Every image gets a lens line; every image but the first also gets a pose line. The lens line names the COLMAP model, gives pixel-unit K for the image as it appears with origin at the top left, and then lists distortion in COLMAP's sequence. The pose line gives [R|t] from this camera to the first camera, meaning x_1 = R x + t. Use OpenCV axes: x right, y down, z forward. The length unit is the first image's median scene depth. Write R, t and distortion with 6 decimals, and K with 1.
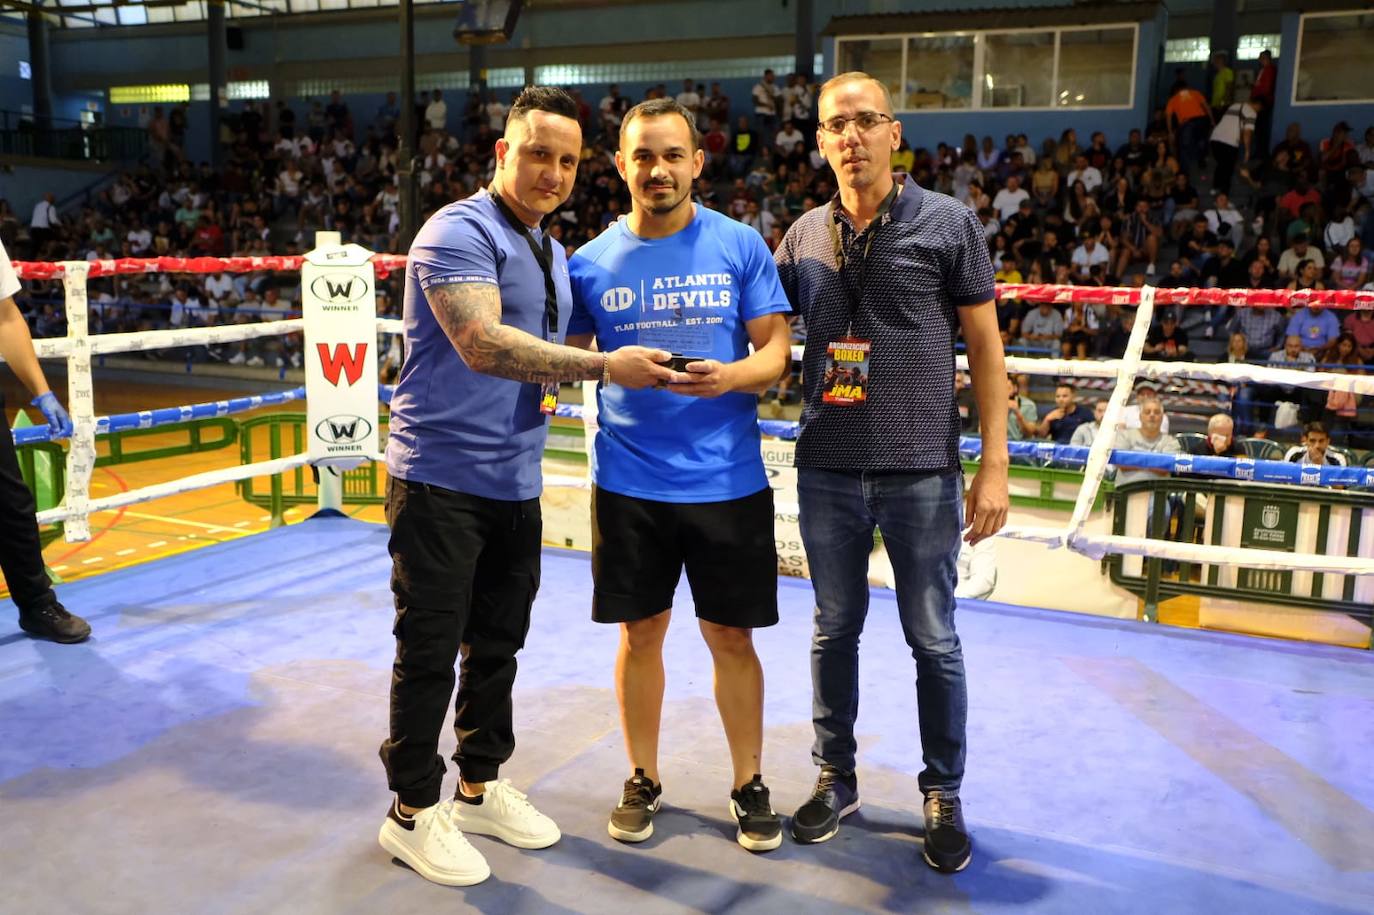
lens RADIAL K [[1300.0, 0, 698.9], [0, 1300.0, 461.0], [0, 0, 1]] dist [-0.086097, 0.191740]
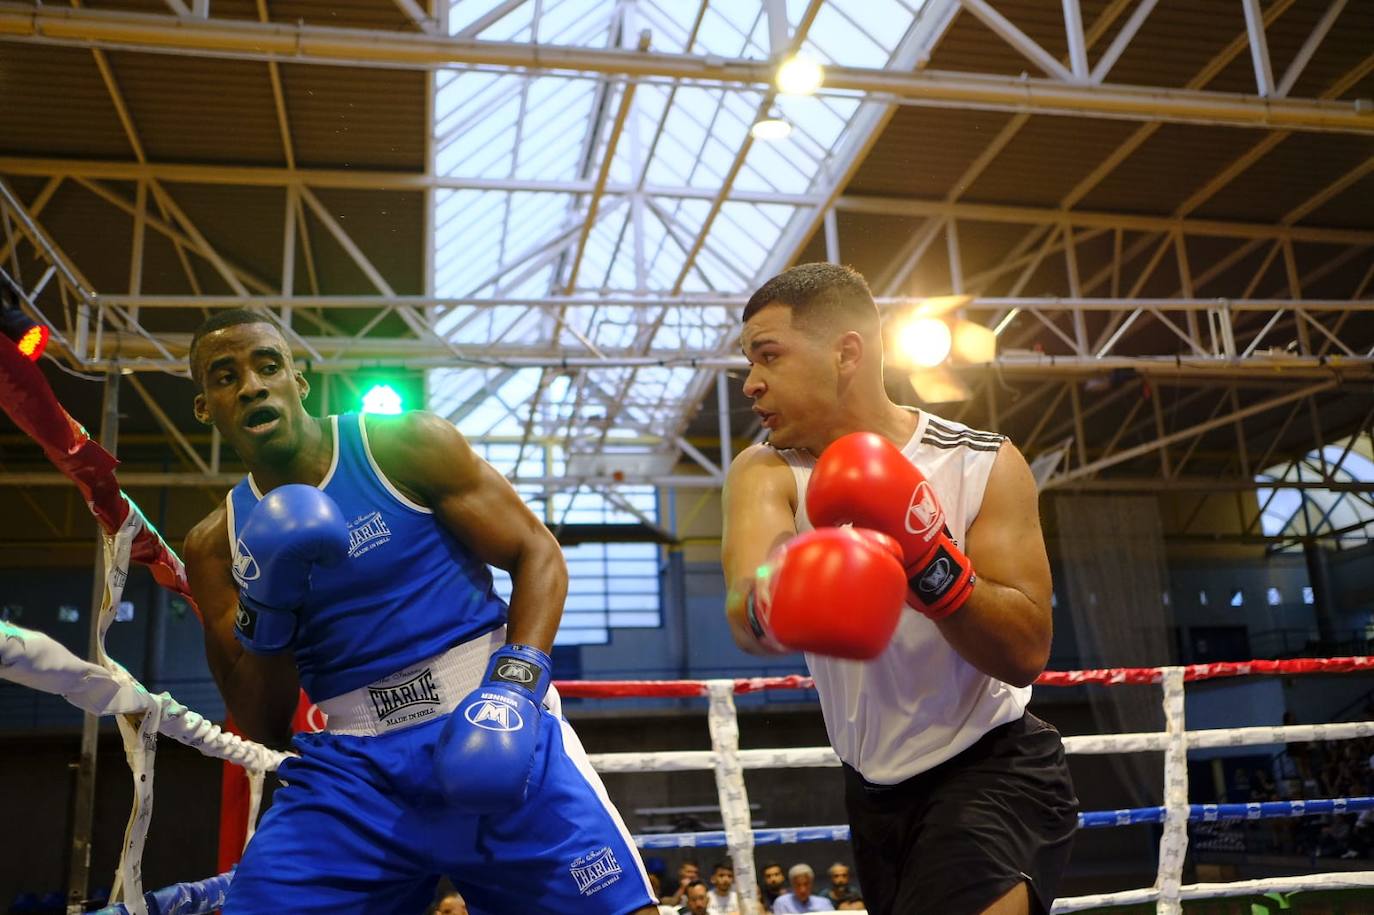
lens RADIAL K [[1300.0, 0, 698.9], [0, 1300.0, 461.0], [0, 0, 1]] dist [-0.086097, 0.191740]
pose [[0.588703, -0.254435, -0.767262, 0.067733], [-0.071083, 0.929200, -0.362676, 0.041277], [0.805218, 0.268048, 0.528937, -0.002242]]
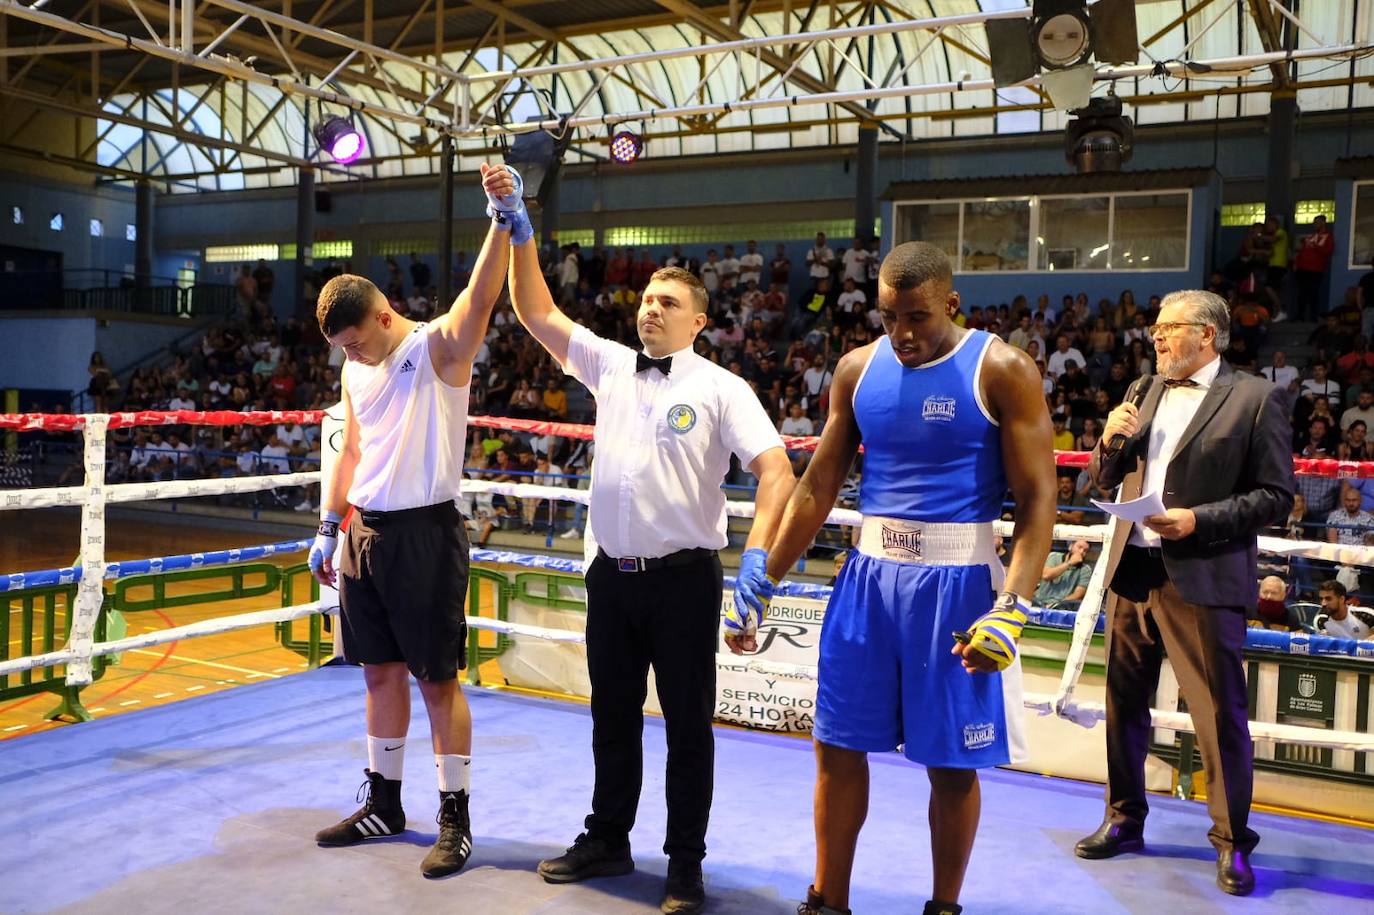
lens RADIAL K [[1300.0, 0, 698.9], [0, 1300.0, 461.0], [0, 0, 1]] dist [-0.086097, 0.191740]
pose [[0.998198, 0.012316, -0.058724, 0.022845], [-0.019168, 0.992878, -0.117587, -0.000911], [0.056857, 0.118501, 0.991325, -0.002825]]
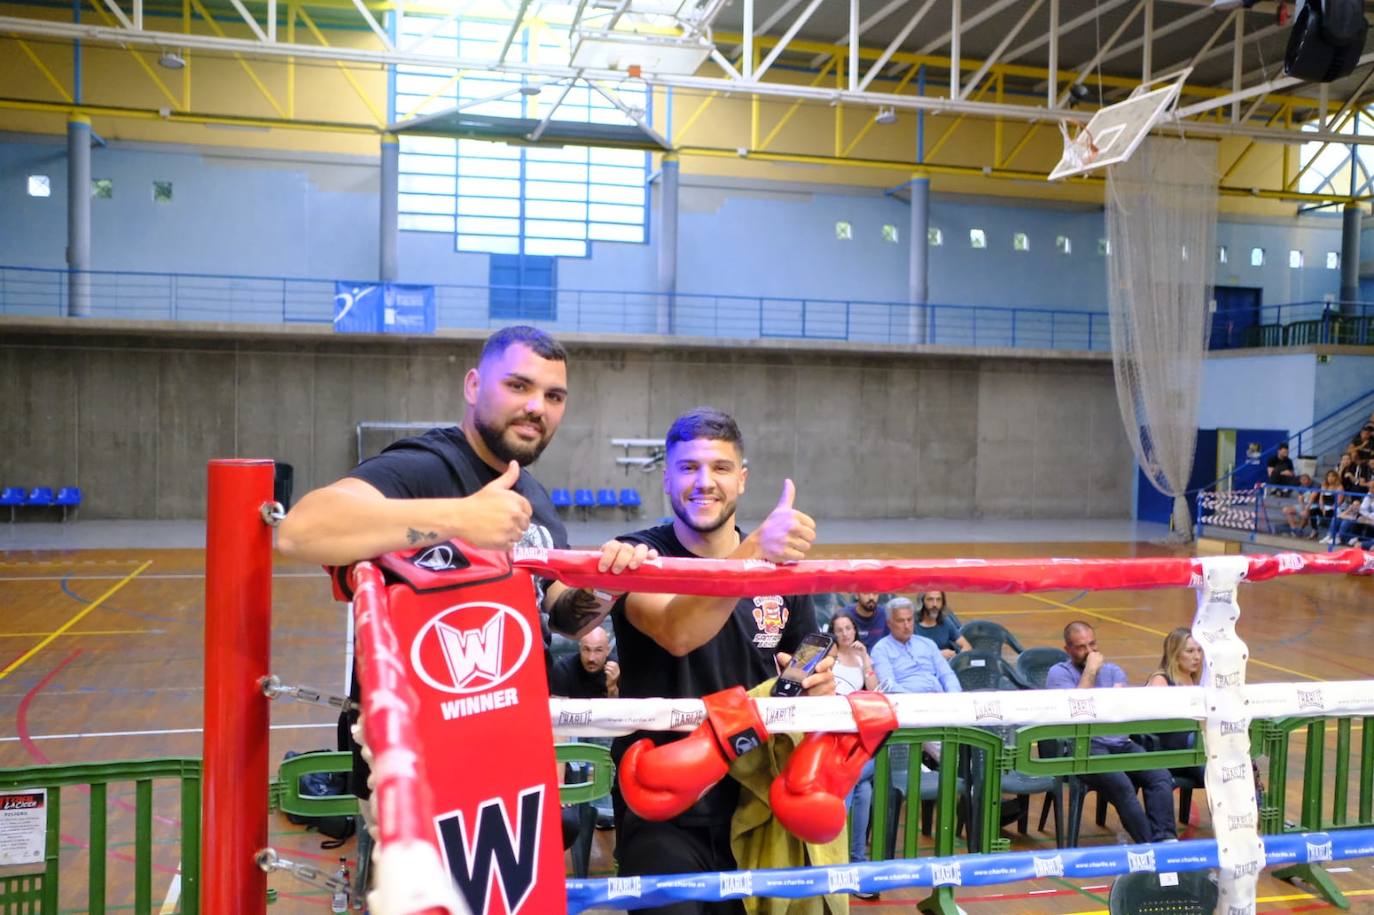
lens RADIAL K [[1300.0, 0, 698.9], [0, 1300.0, 461.0], [0, 0, 1]] dist [-0.086097, 0.191740]
pose [[0.633118, 0.024749, -0.773660, -0.130069], [-0.129349, 0.988818, -0.074219, -0.023446], [0.763171, 0.147061, 0.629240, 0.038102]]
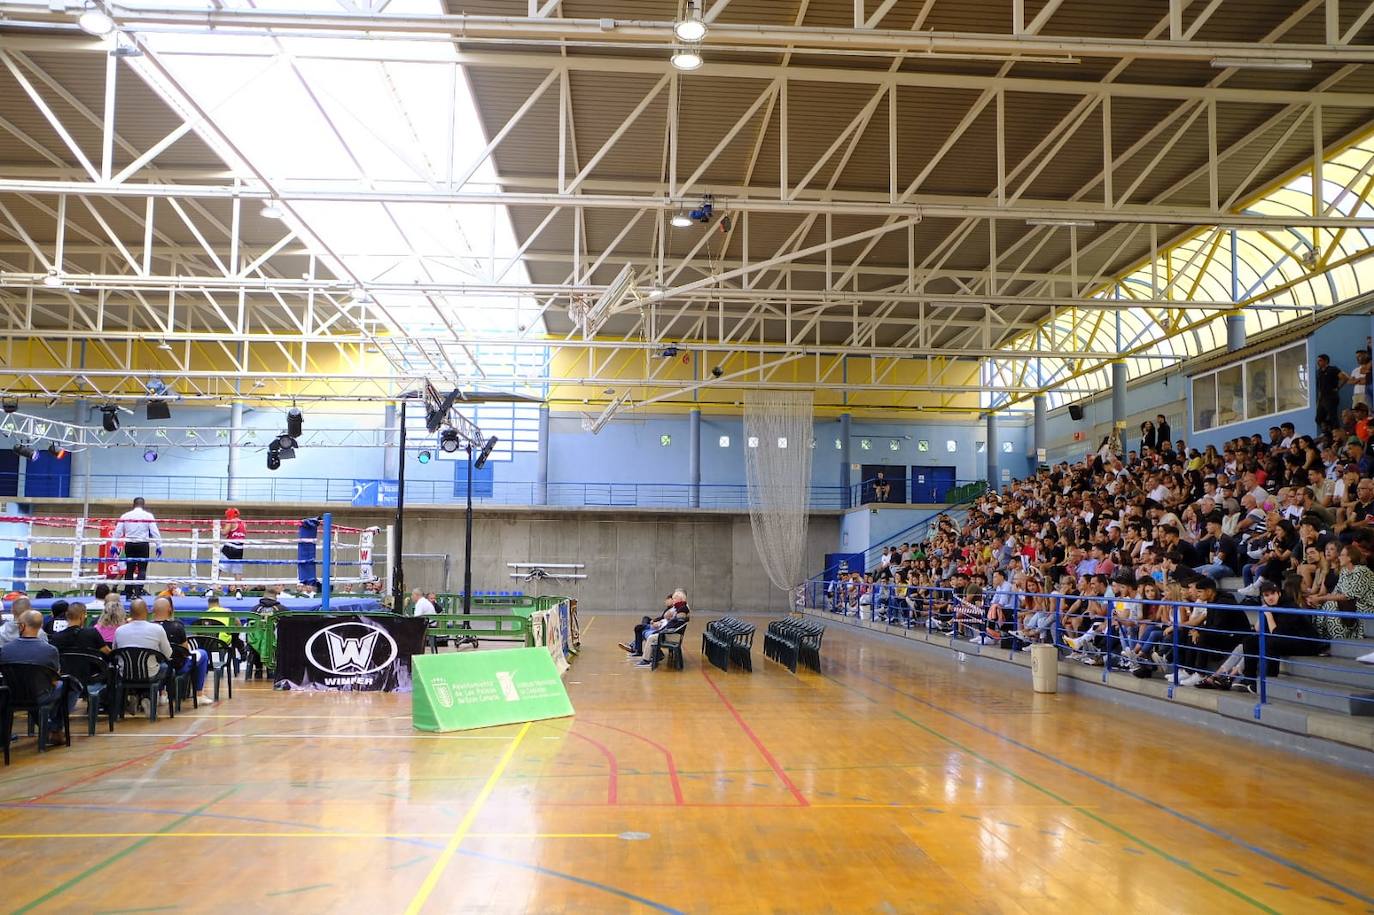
lens RADIAL K [[1300.0, 0, 698.9], [0, 1300.0, 461.0], [0, 0, 1]] dist [-0.086097, 0.191740]
pose [[0.471623, -0.090904, -0.877102, 1.600660], [-0.141759, 0.973919, -0.177164, 0.093422], [0.870331, 0.207892, 0.446436, -0.005556]]
